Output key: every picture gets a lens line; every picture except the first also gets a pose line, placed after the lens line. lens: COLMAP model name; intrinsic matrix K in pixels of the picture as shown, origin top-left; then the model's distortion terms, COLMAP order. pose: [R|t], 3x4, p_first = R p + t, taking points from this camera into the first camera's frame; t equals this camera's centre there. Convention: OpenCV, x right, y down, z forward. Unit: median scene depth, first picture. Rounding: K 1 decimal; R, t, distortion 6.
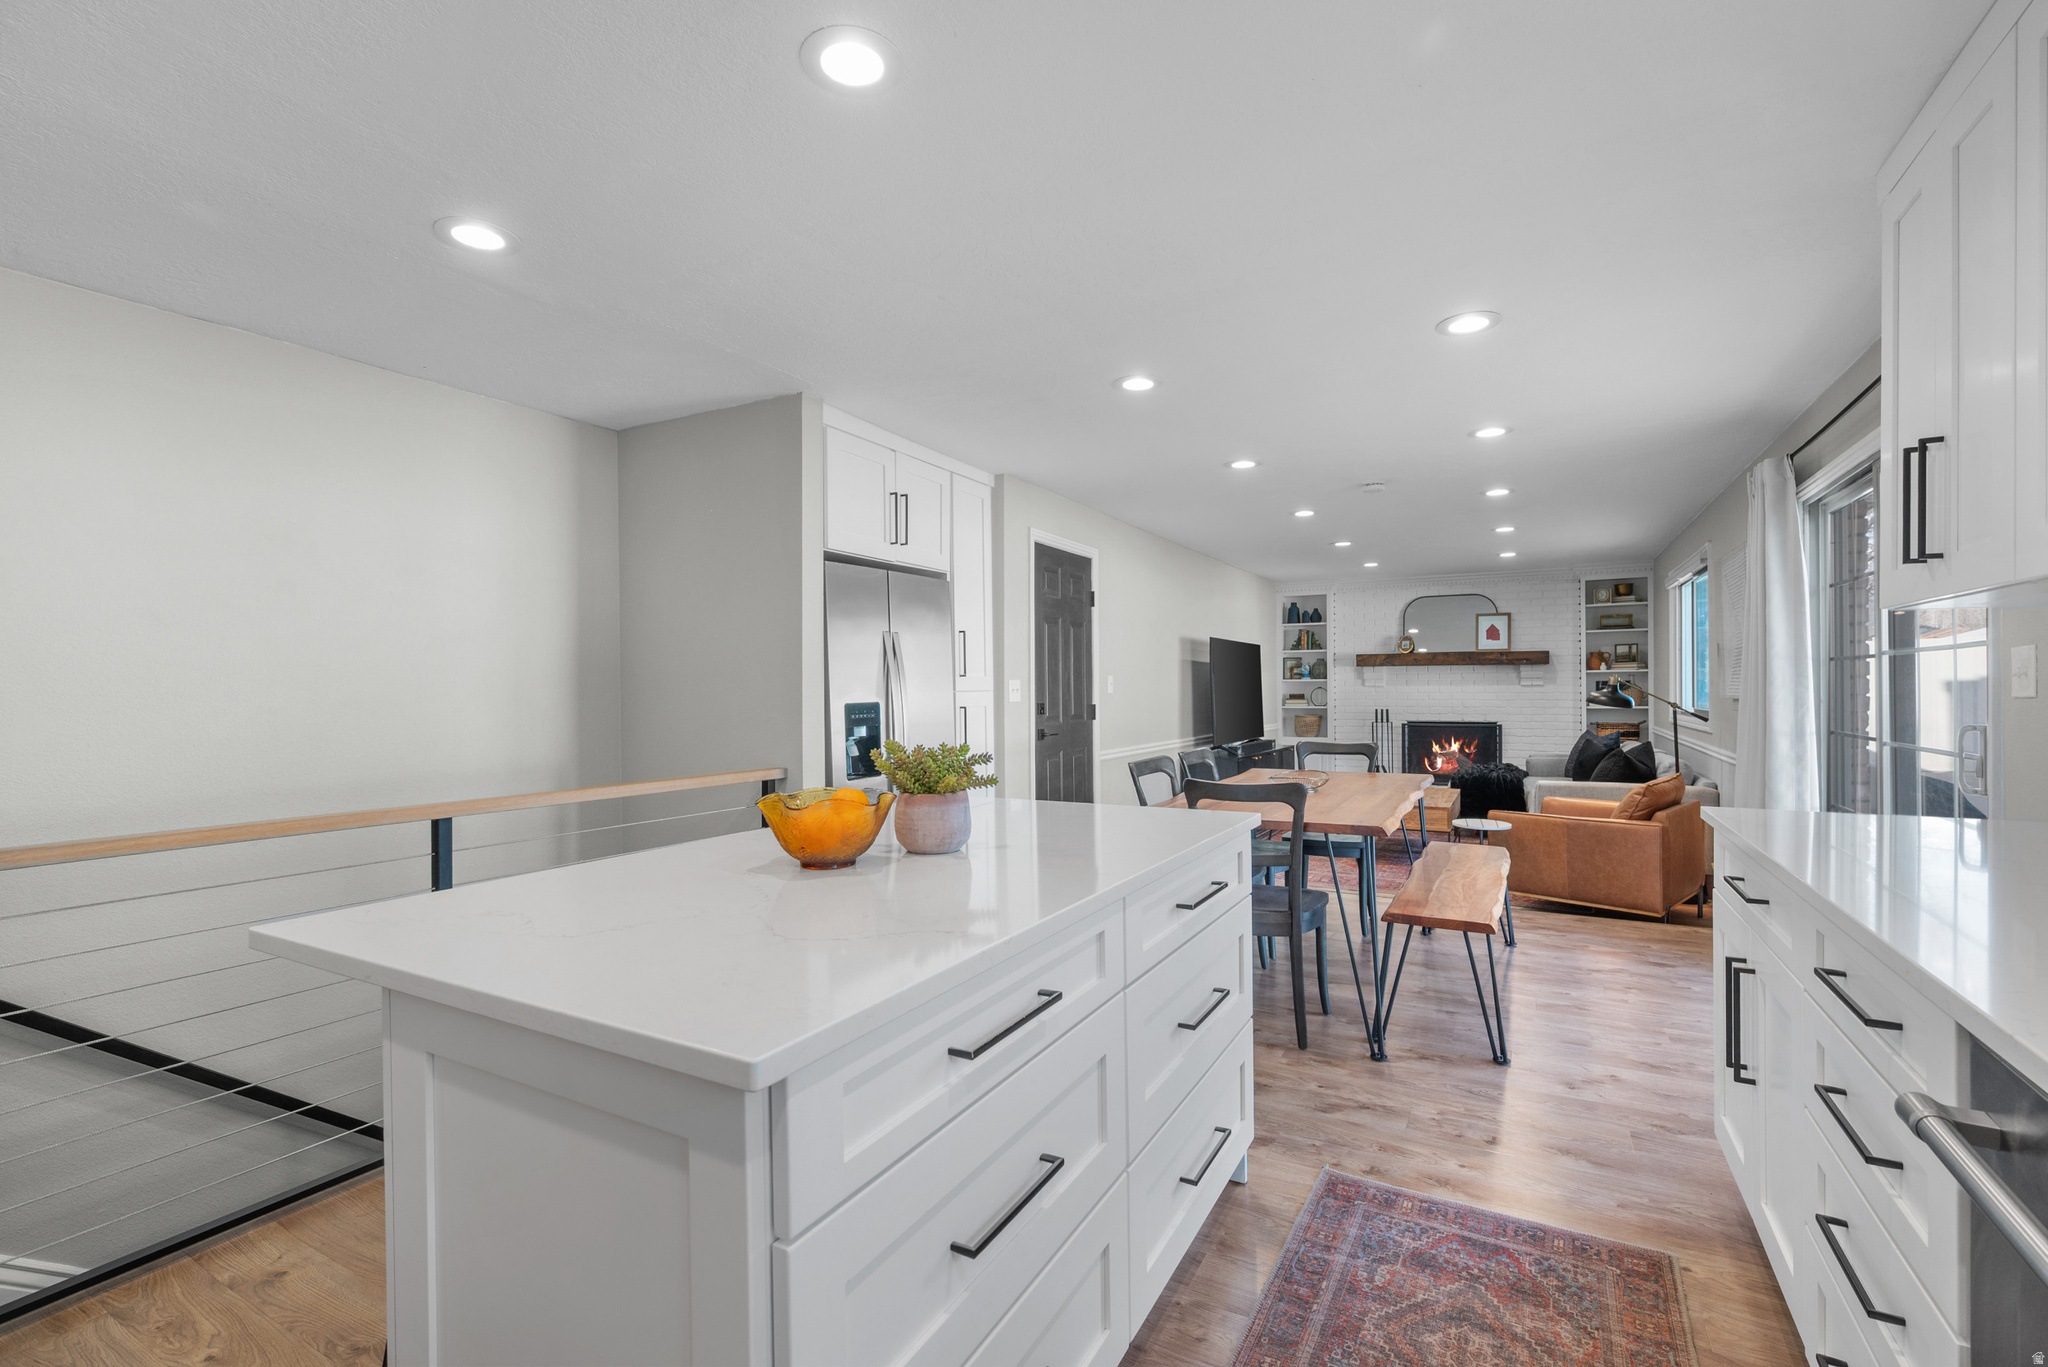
lens RADIAL K [[922.0, 0, 1038.0], [0, 922.0, 675.1], [0, 0, 1]] dist [-0.000408, 0.000579]
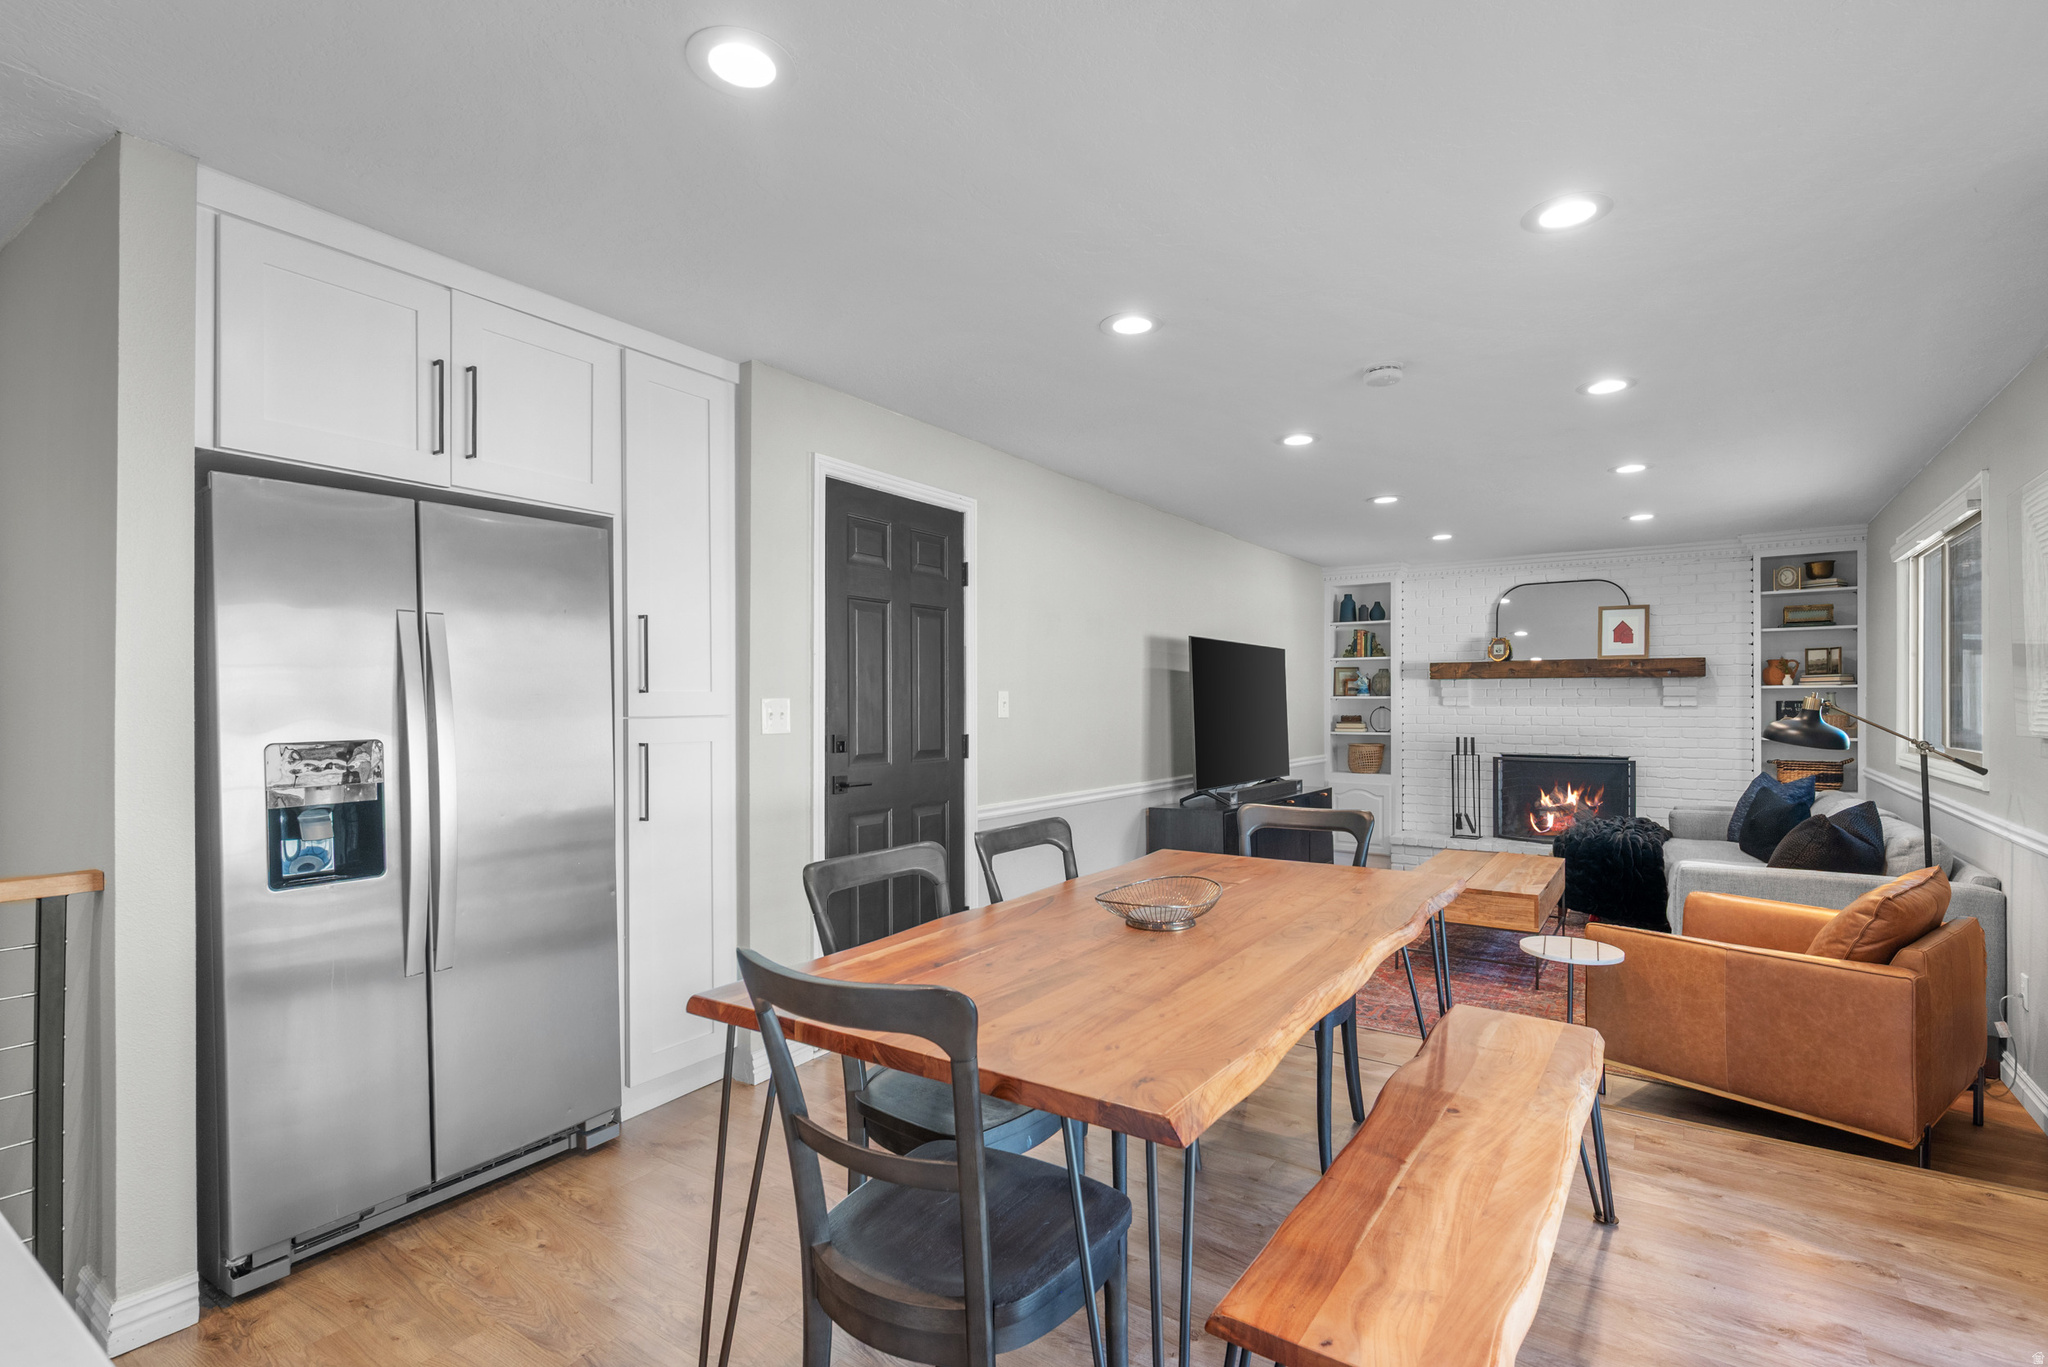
lens RADIAL K [[922.0, 0, 1083.3], [0, 922.0, 690.5], [0, 0, 1]] dist [-0.000408, 0.000579]
pose [[0.995402, 0.003939, -0.095708, 0.190986], [-0.003703, 0.999990, 0.002640, -0.001627], [0.095718, -0.002274, 0.995406, 0.325897]]
